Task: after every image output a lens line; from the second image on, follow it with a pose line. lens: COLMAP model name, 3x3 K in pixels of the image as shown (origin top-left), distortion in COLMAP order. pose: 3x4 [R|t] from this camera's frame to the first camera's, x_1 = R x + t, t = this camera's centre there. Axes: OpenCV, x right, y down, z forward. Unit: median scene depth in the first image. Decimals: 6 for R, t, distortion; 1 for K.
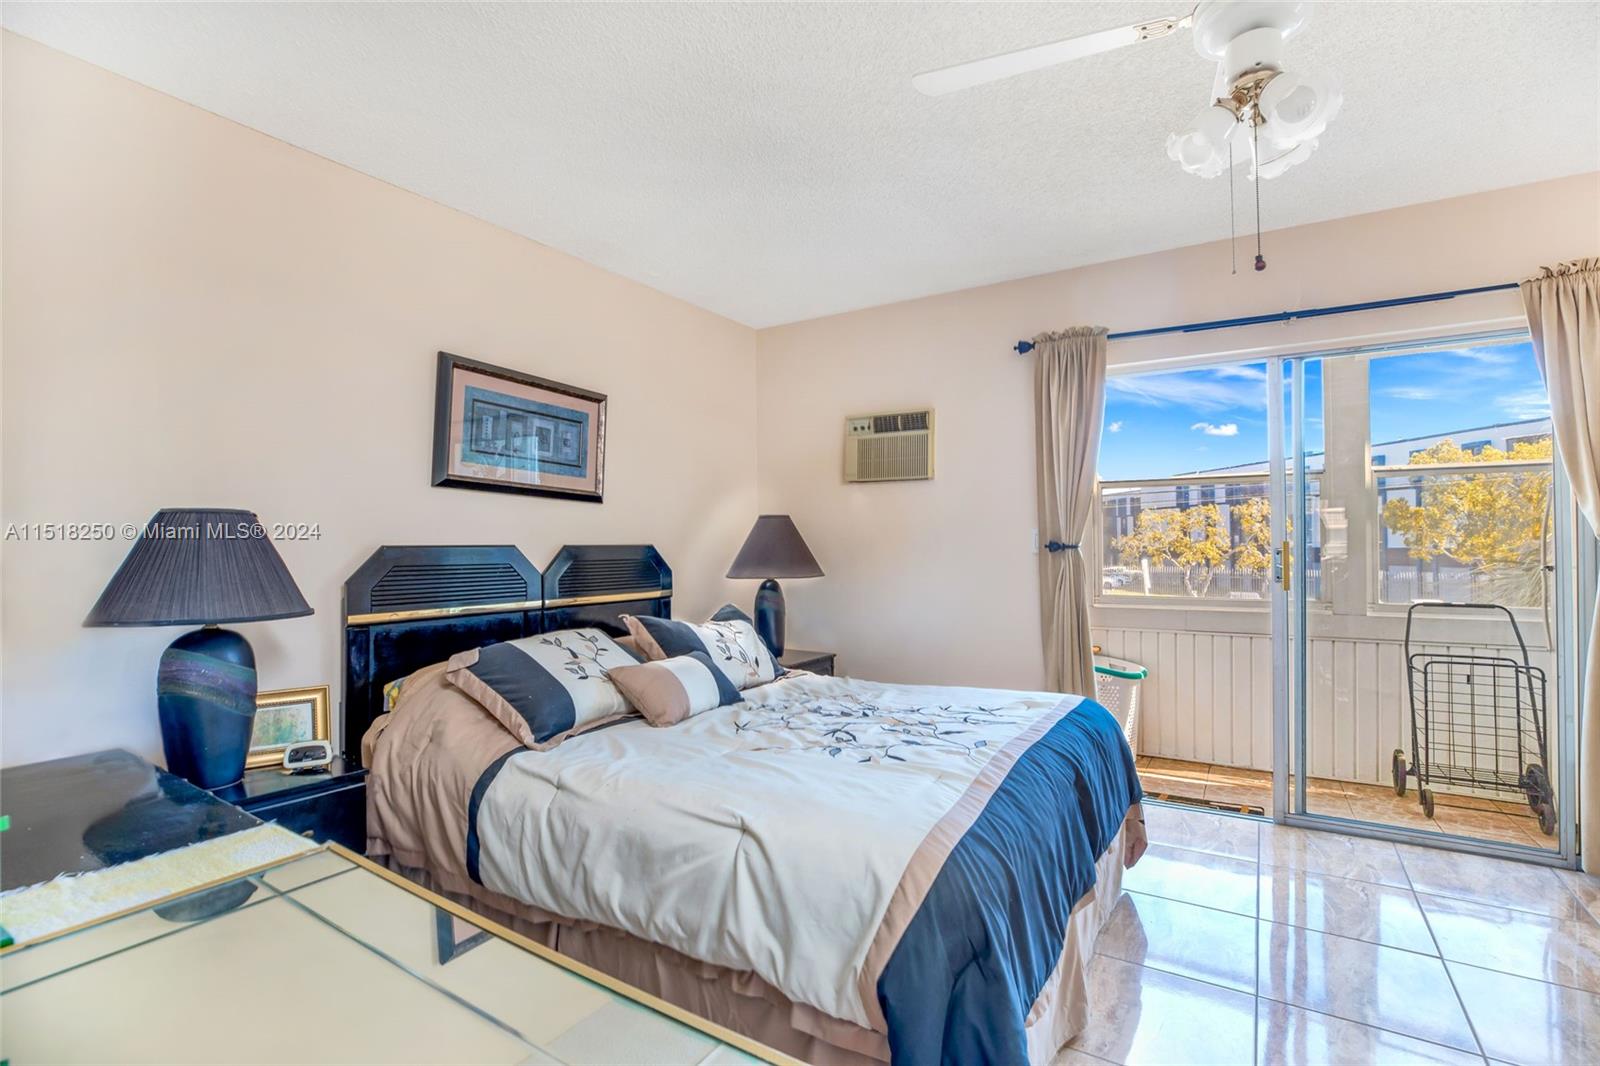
lens RADIAL K [[743.2, 0, 819.6], [0, 743.2, 535.1], [0, 0, 1]] dist [-0.001916, -0.000060]
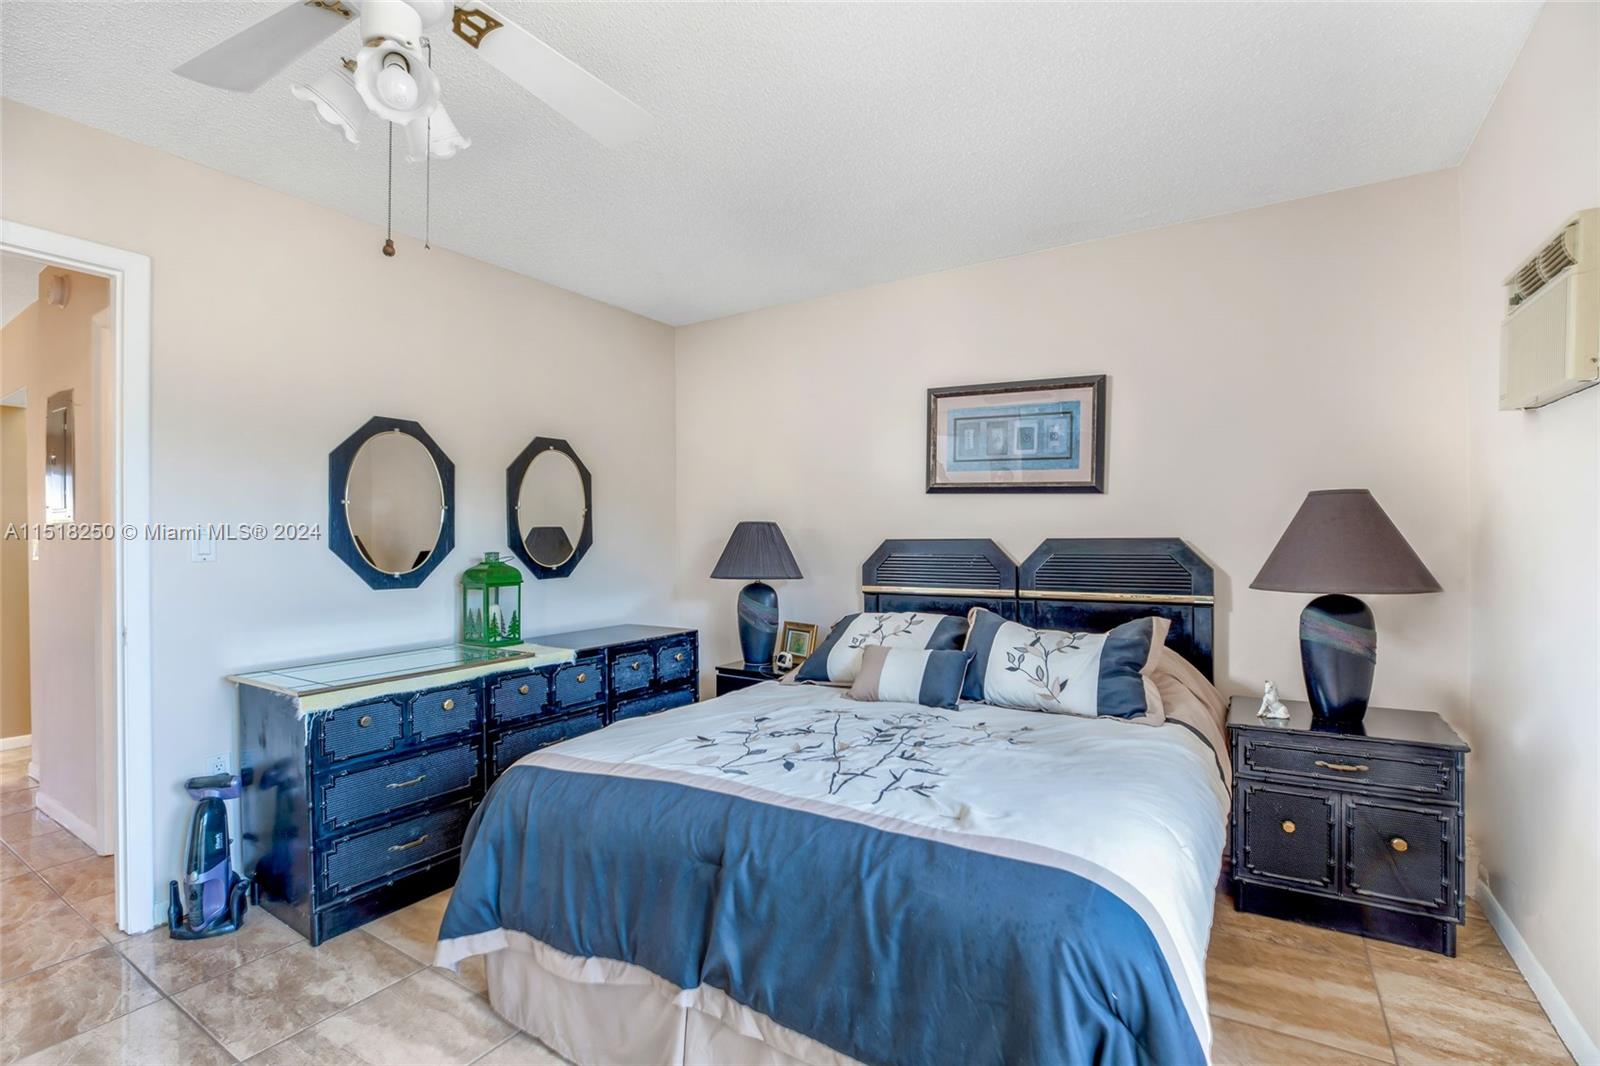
lens RADIAL K [[743.2, 0, 819.6], [0, 743.2, 535.1], [0, 0, 1]] dist [-0.001916, -0.000060]
pose [[0.010582, 0.010681, -0.999887, 0.695833], [0.031515, 0.999443, 0.011010, -0.012603], [0.999447, -0.031627, 0.010240, 0.706711]]
